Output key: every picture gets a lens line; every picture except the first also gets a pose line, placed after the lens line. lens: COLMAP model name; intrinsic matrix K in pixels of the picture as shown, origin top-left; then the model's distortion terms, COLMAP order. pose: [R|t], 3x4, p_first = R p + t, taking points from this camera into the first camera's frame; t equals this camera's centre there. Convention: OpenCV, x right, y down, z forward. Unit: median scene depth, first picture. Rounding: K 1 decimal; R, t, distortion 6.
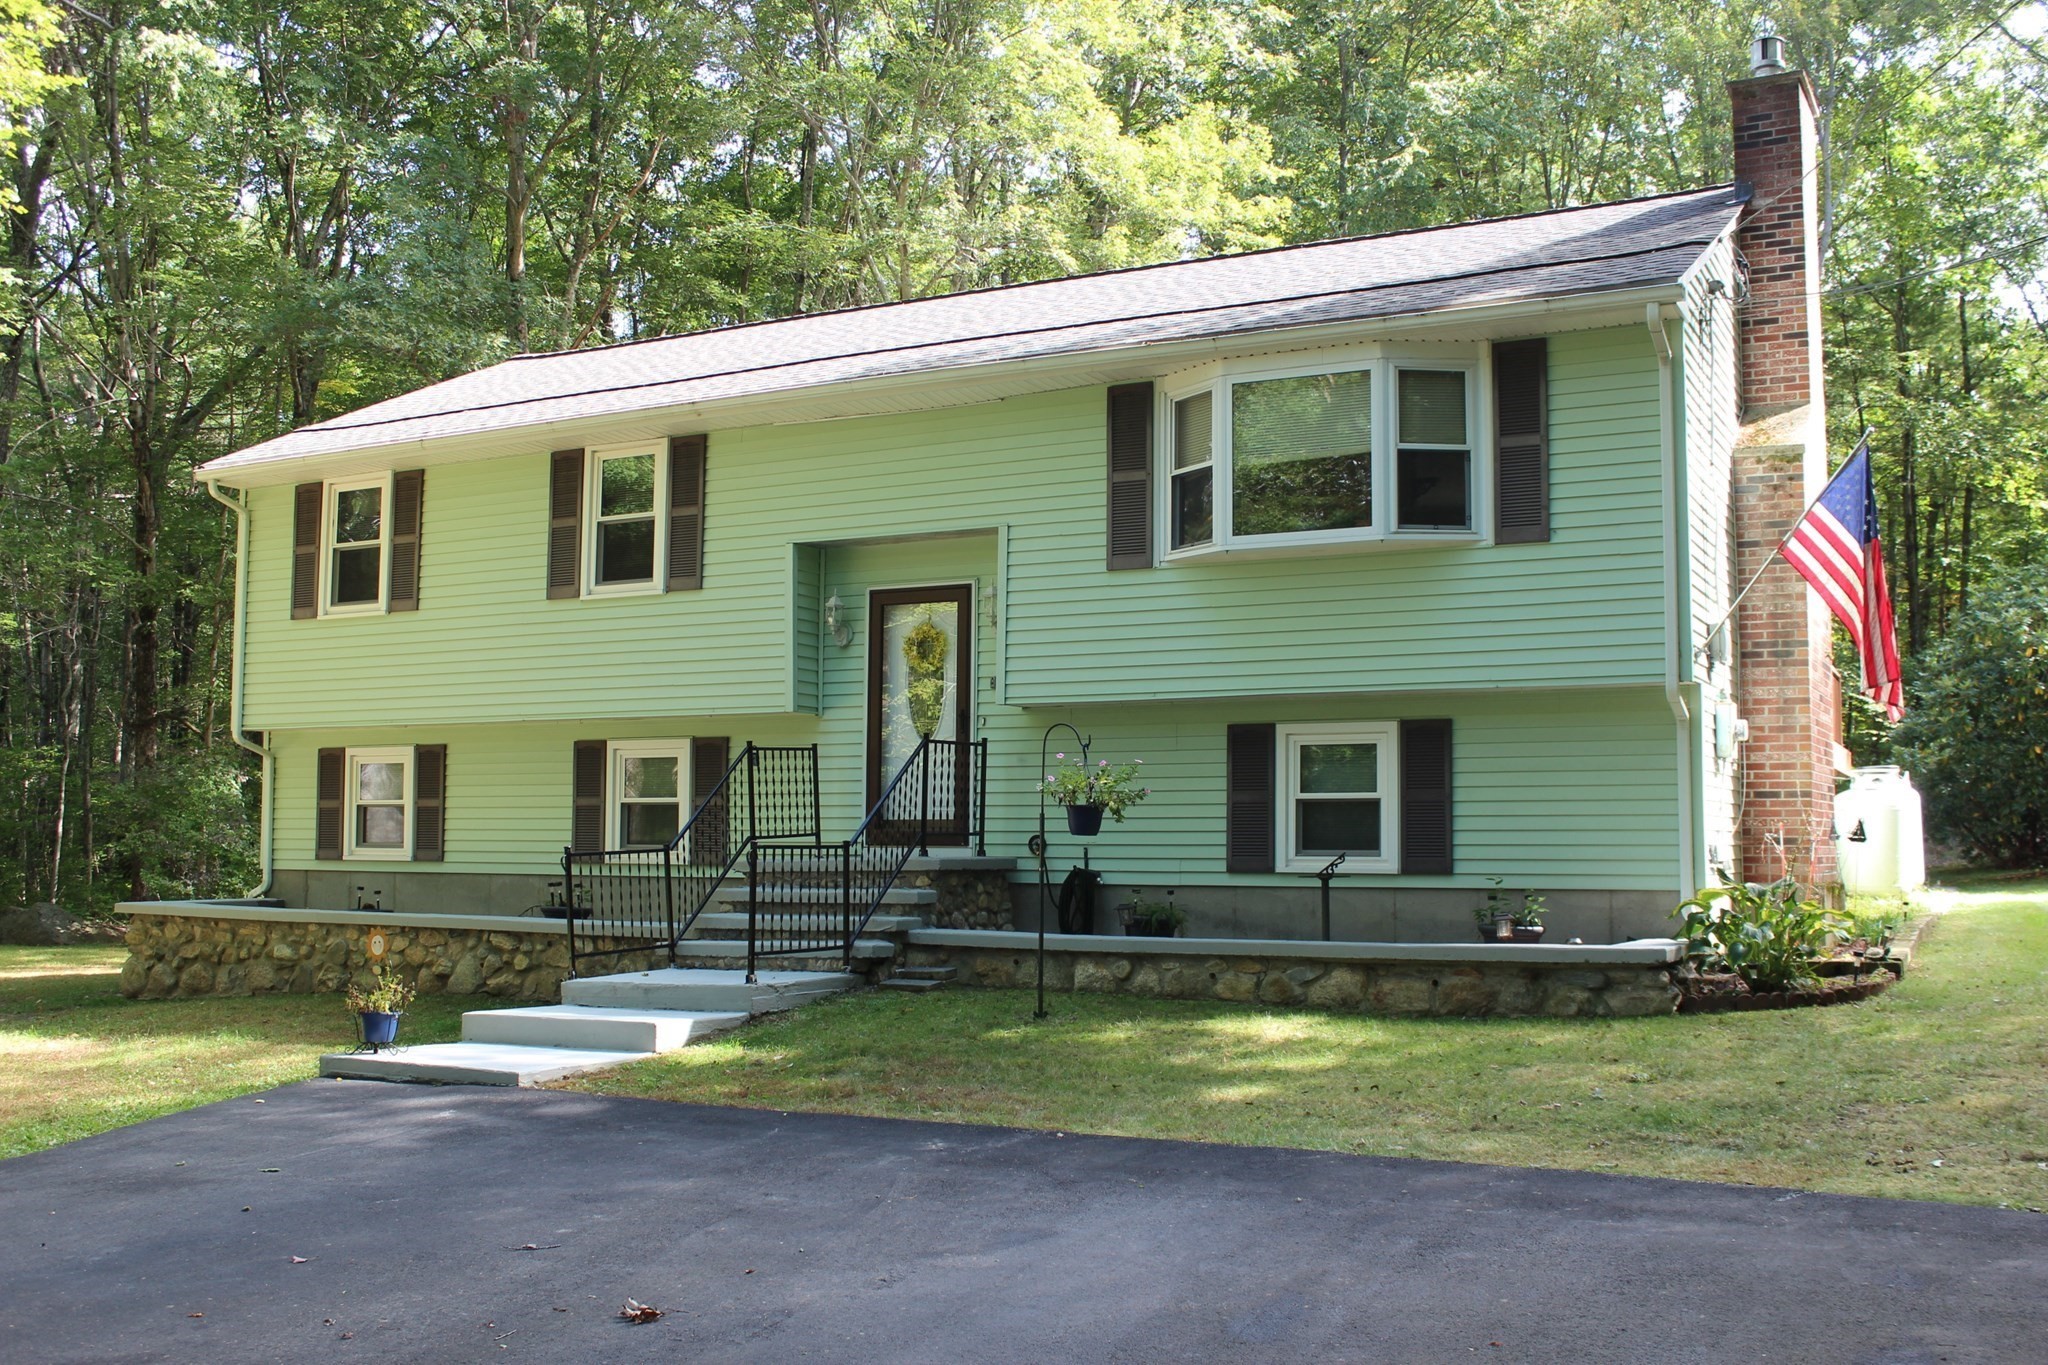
lens RADIAL K [[1987.4, 0, 1025.0], [0, 1987.4, 755.7], [0, 0, 1]] dist [-0.074505, 0.000000]
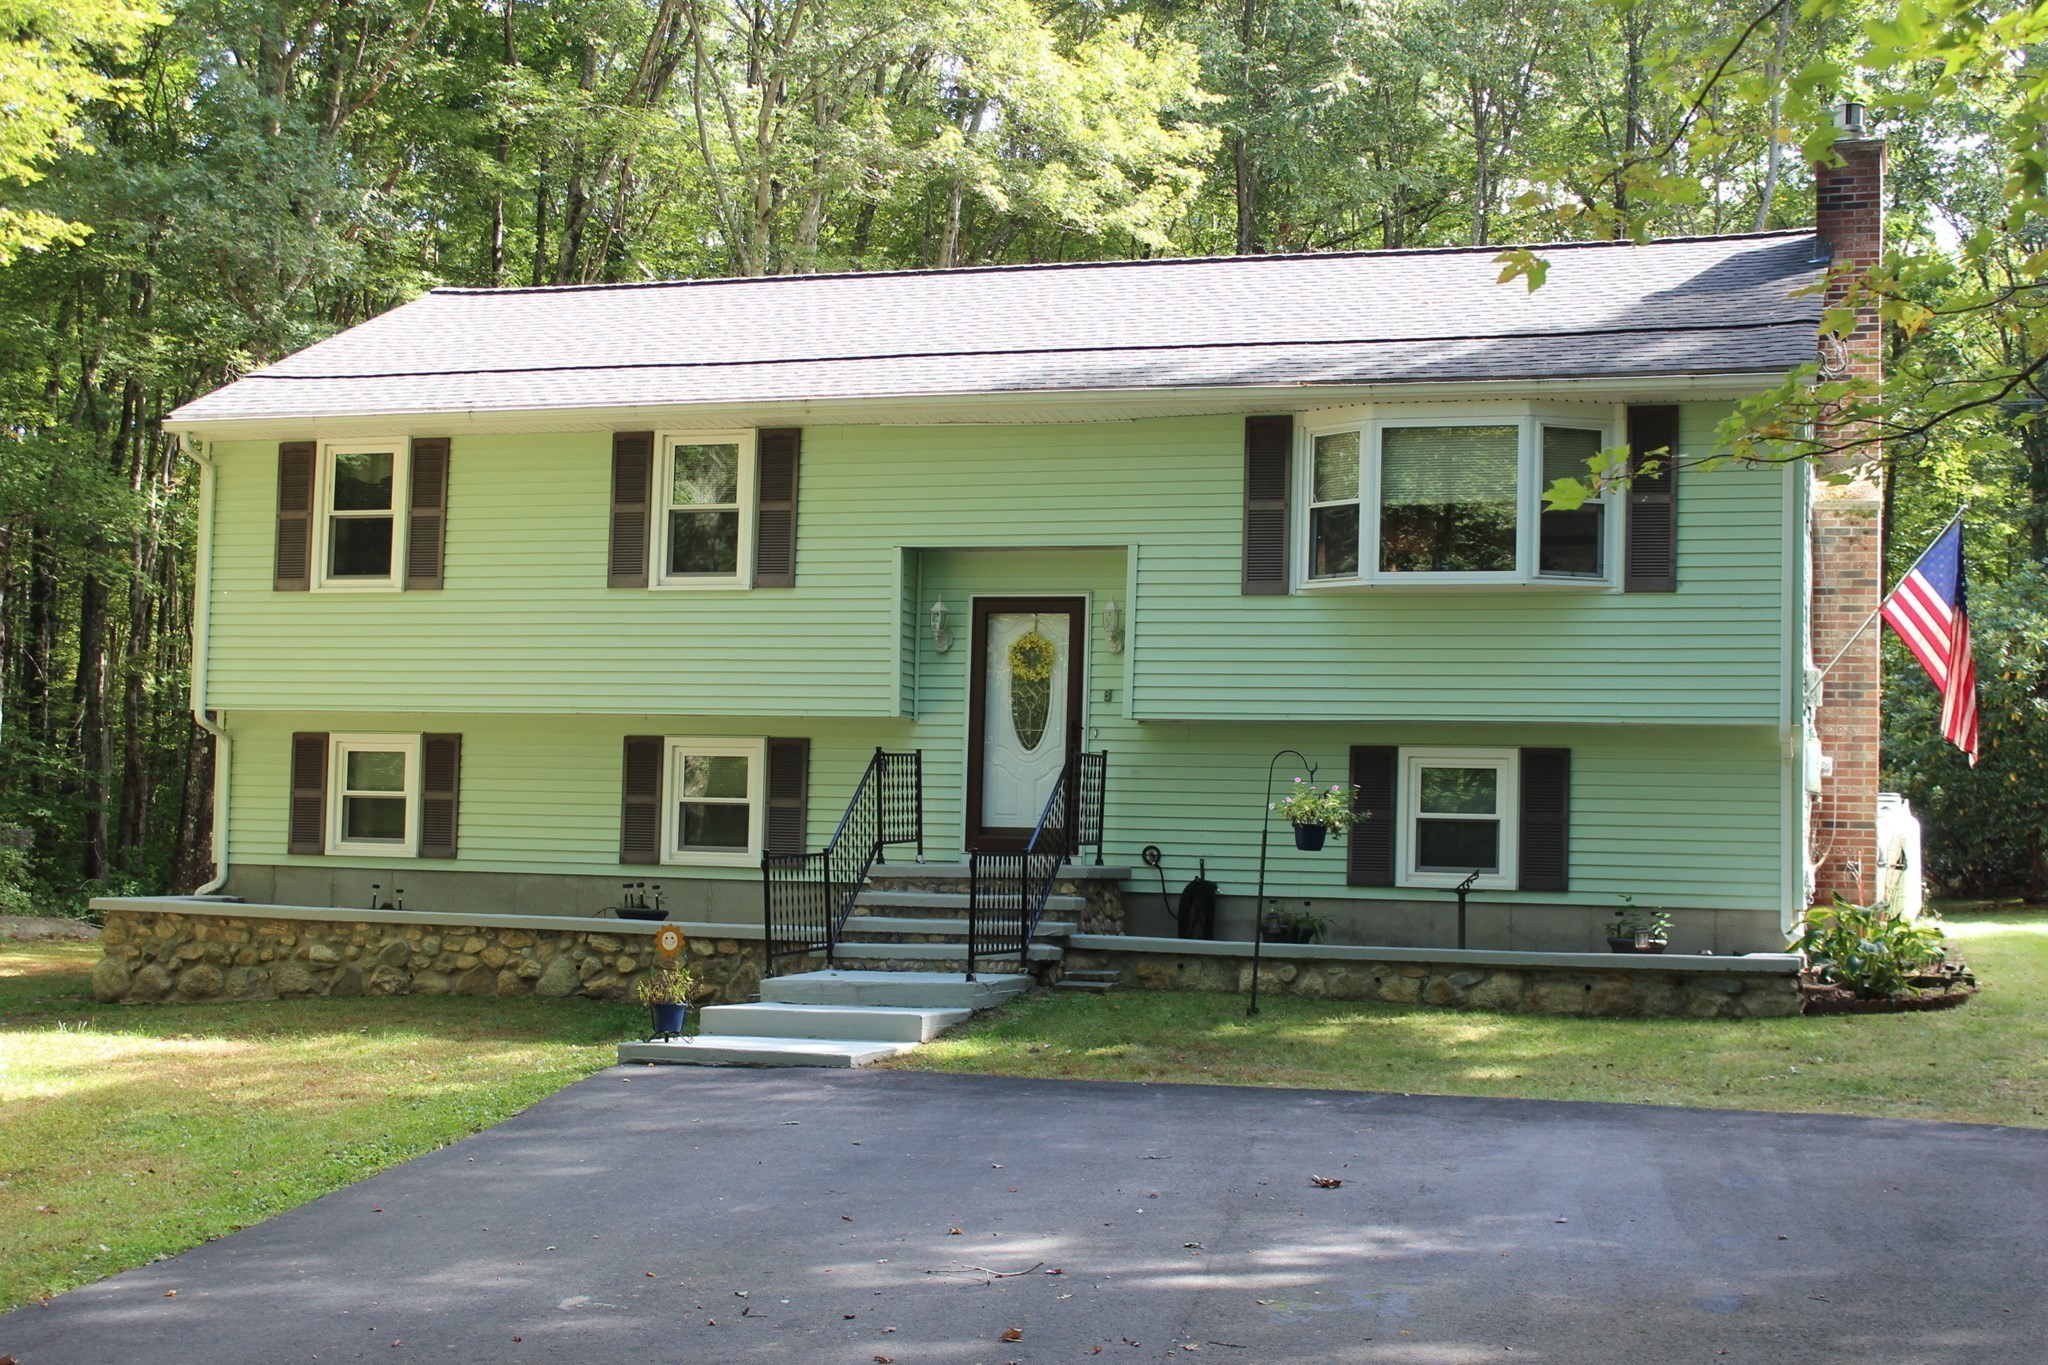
lens RADIAL K [[2725.8, 0, 1017.4], [0, 2725.8, 779.6], [0, 0, 1]] dist [-0.001278, 0.000000]
pose [[0.983592, 0.025285, 0.178626, -0.319197], [-0.029002, 0.999413, 0.018228, -0.018267], [-0.178060, -0.023109, 0.983748, -0.379411]]
